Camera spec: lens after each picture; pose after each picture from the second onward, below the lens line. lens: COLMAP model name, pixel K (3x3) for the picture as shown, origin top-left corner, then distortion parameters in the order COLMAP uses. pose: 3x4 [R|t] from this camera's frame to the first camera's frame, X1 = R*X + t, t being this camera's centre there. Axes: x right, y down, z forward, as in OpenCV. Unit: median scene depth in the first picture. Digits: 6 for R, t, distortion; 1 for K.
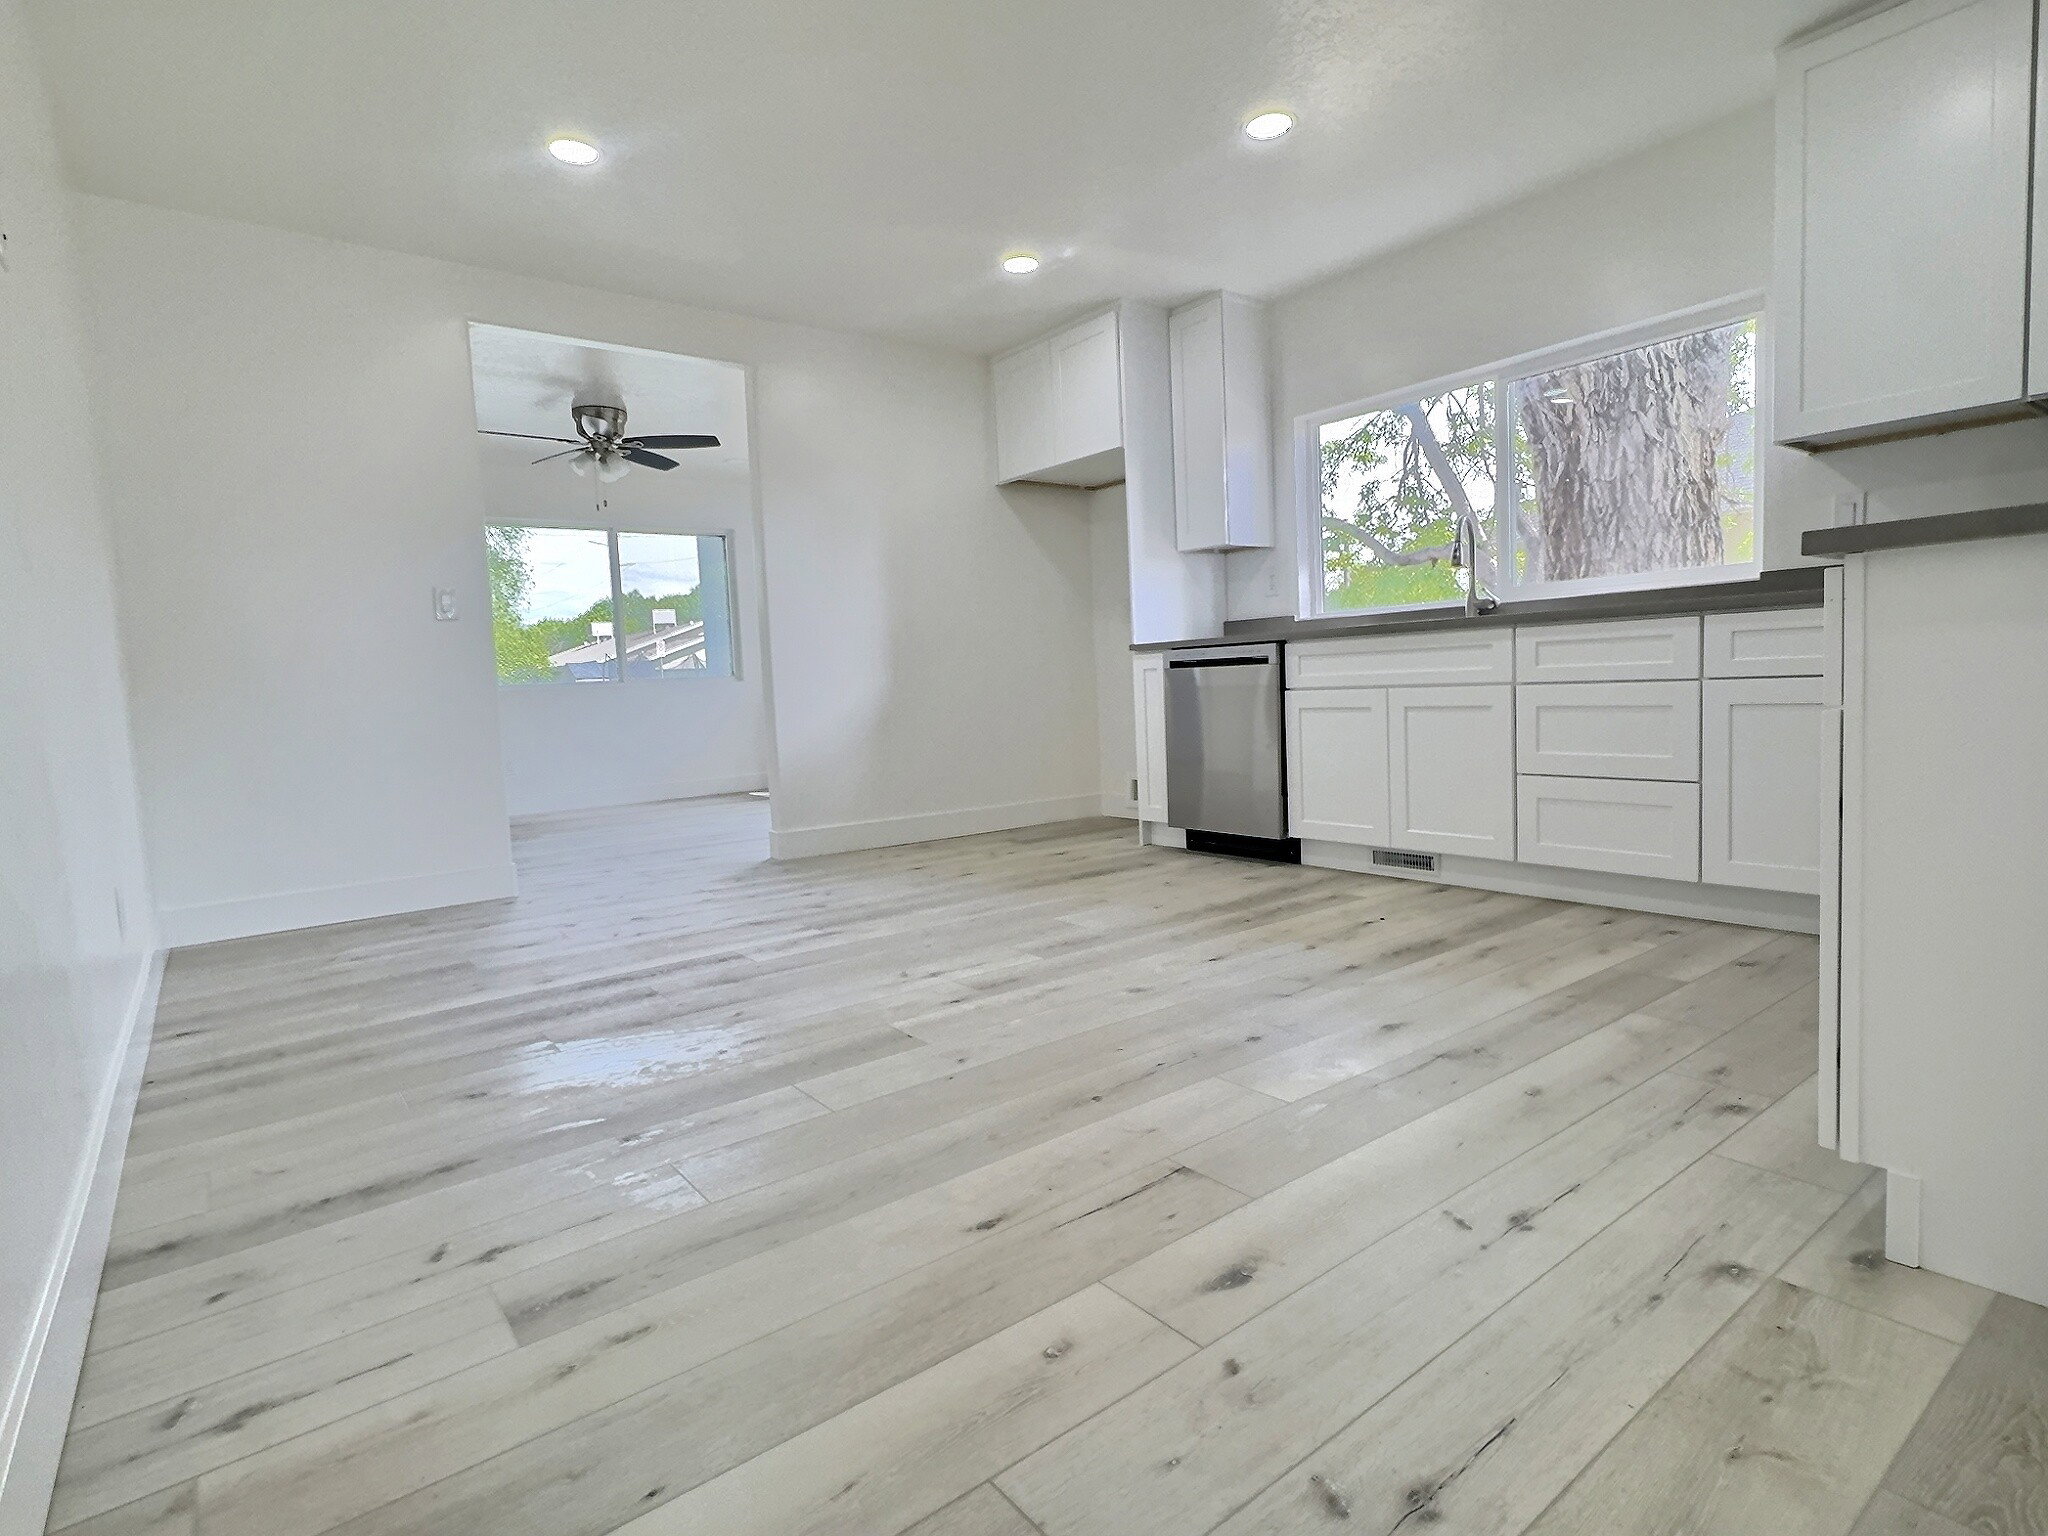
lens RADIAL K [[1059.7, 0, 1024.0], [0, 1059.7, 768.0], [0, 0, 1]] dist [-0.003895, -0.001071]
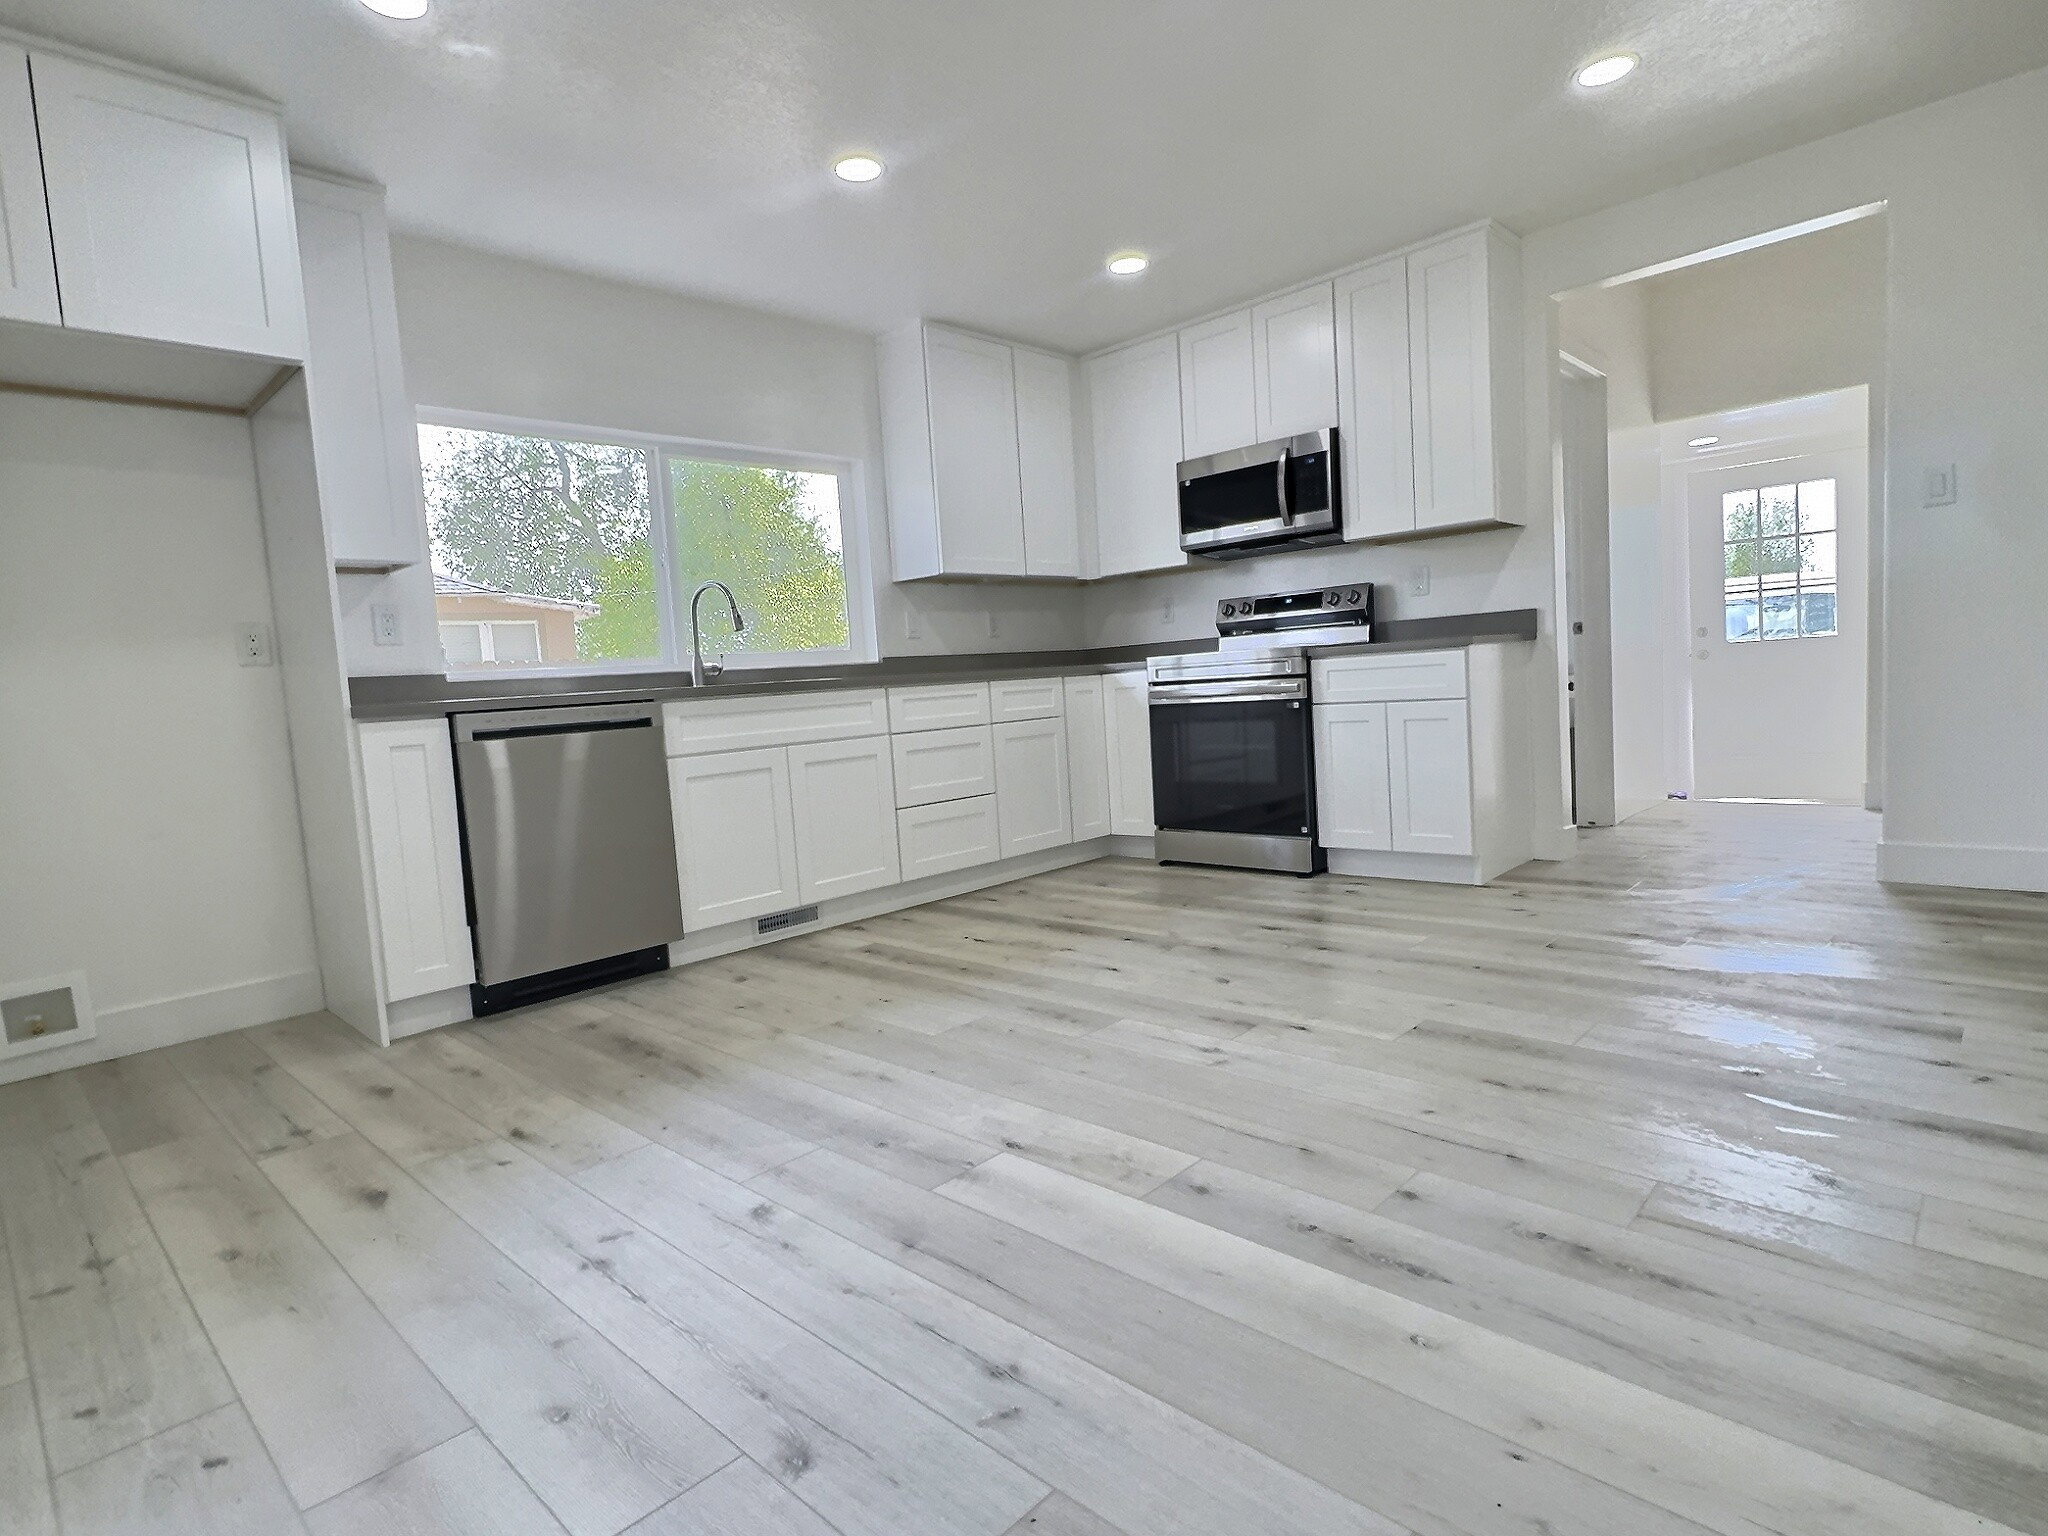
lens RADIAL K [[1059.7, 0, 1024.0], [0, 1059.7, 768.0], [0, 0, 1]] dist [-0.003895, -0.001071]
pose [[-0.156975, -0.020171, 0.987397, -0.888947], [0.154563, 0.986970, 0.044735, -0.087223], [-0.975433, 0.159637, -0.151812, 1.237509]]
